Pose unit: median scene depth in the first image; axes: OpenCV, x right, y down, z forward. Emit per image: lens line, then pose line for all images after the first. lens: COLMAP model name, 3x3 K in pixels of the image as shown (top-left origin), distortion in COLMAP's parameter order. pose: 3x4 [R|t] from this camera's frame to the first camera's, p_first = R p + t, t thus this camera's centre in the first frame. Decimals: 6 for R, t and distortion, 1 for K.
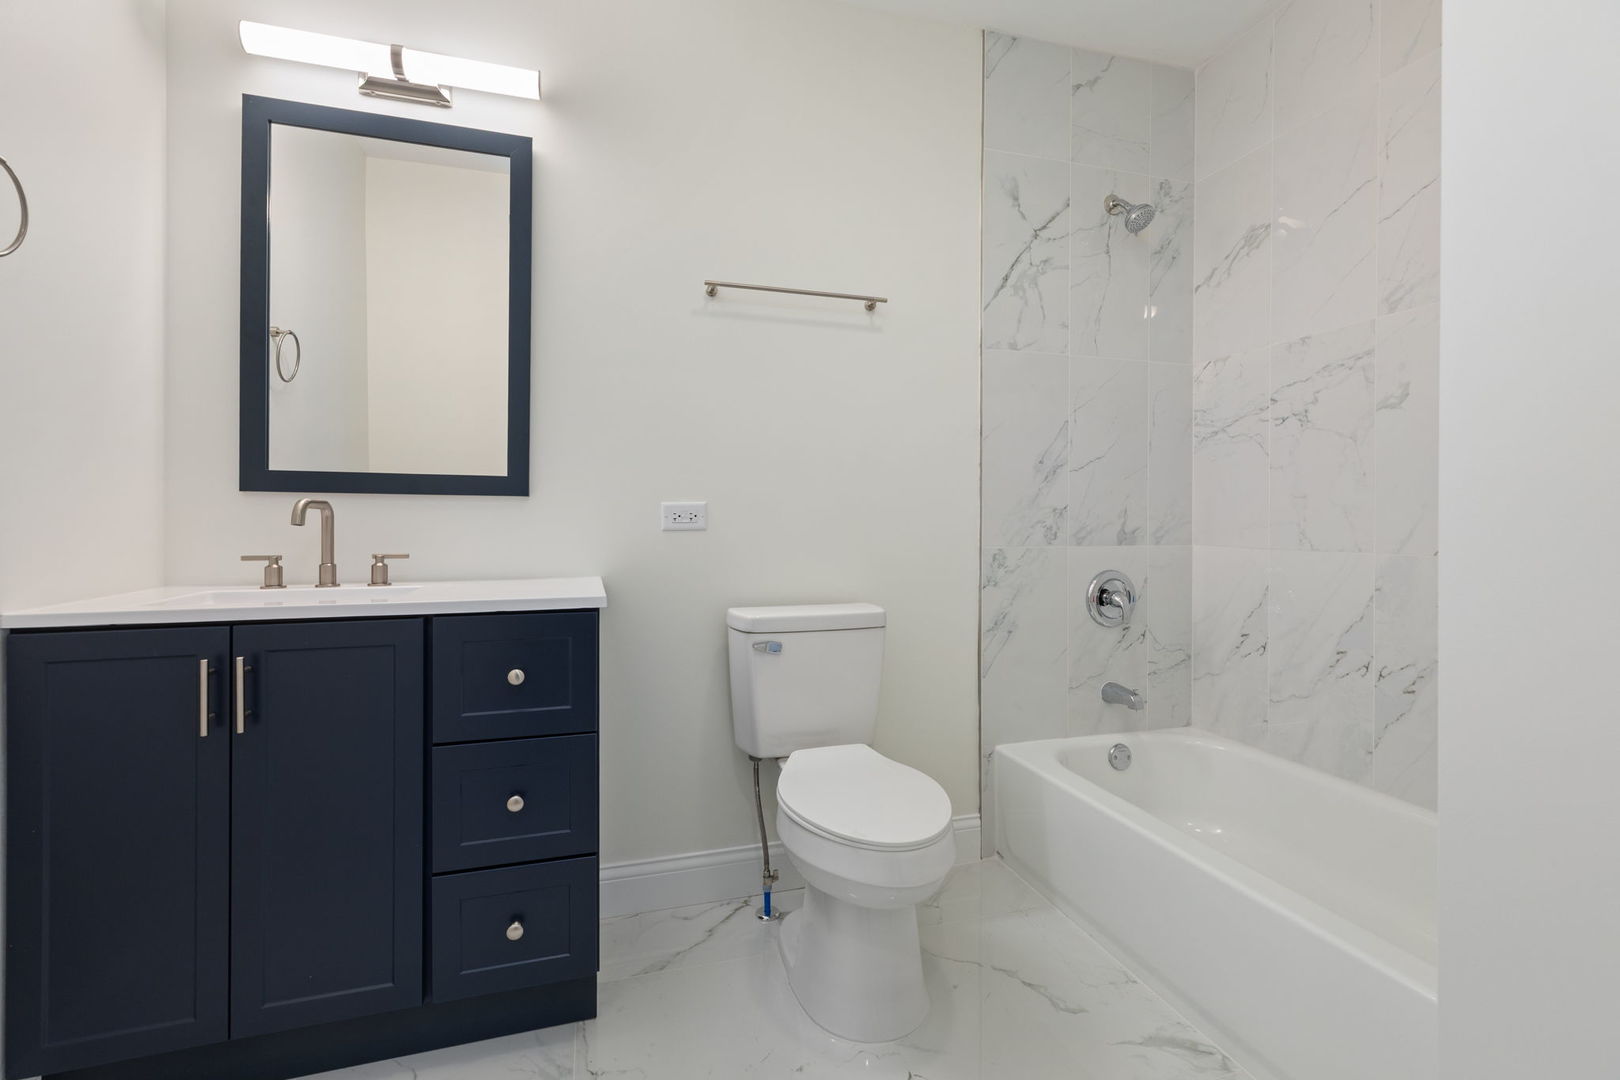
lens RADIAL K [[731.9, 0, 811.1], [0, 731.9, 521.0], [0, 0, 1]] dist [0.009068, -0.000136]
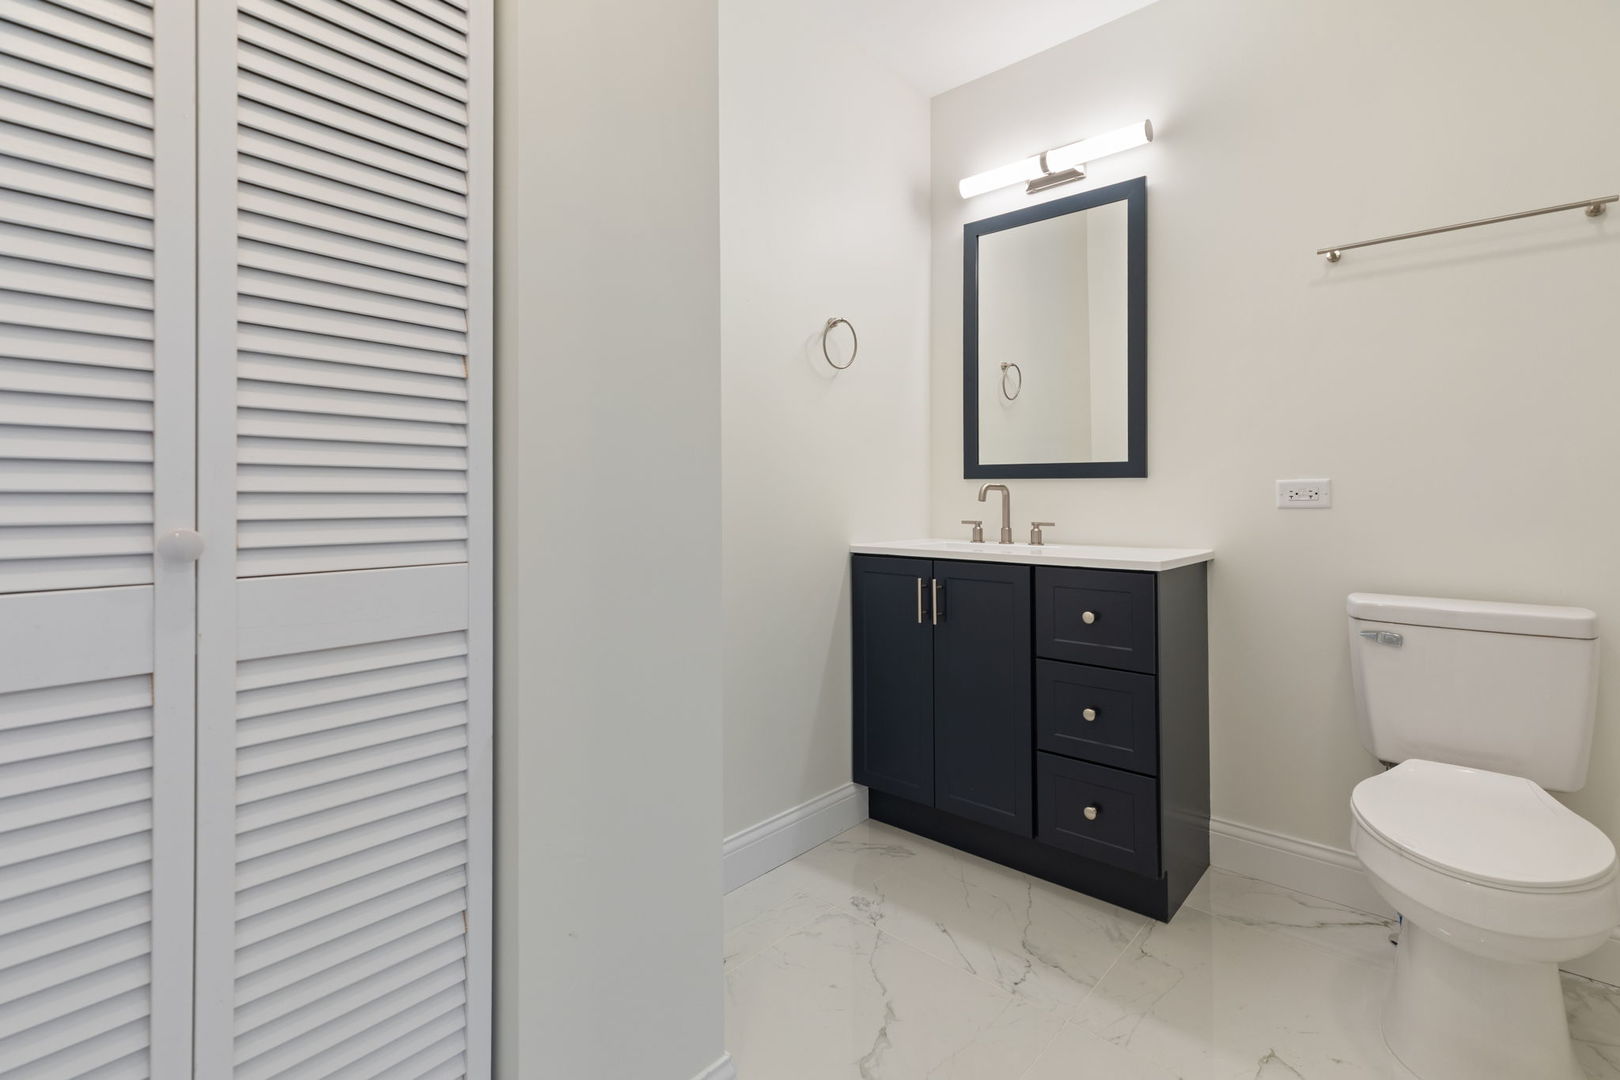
lens RADIAL K [[728.2, 0, 813.6], [0, 728.2, 503.5], [0, 0, 1]] dist [-0.002674, -0.000365]
pose [[0.529479, 0.006344, -0.848300, 0.356636], [-0.003089, 0.999980, 0.005551, 0.003360], [0.848318, -0.000319, 0.529488, -0.081538]]
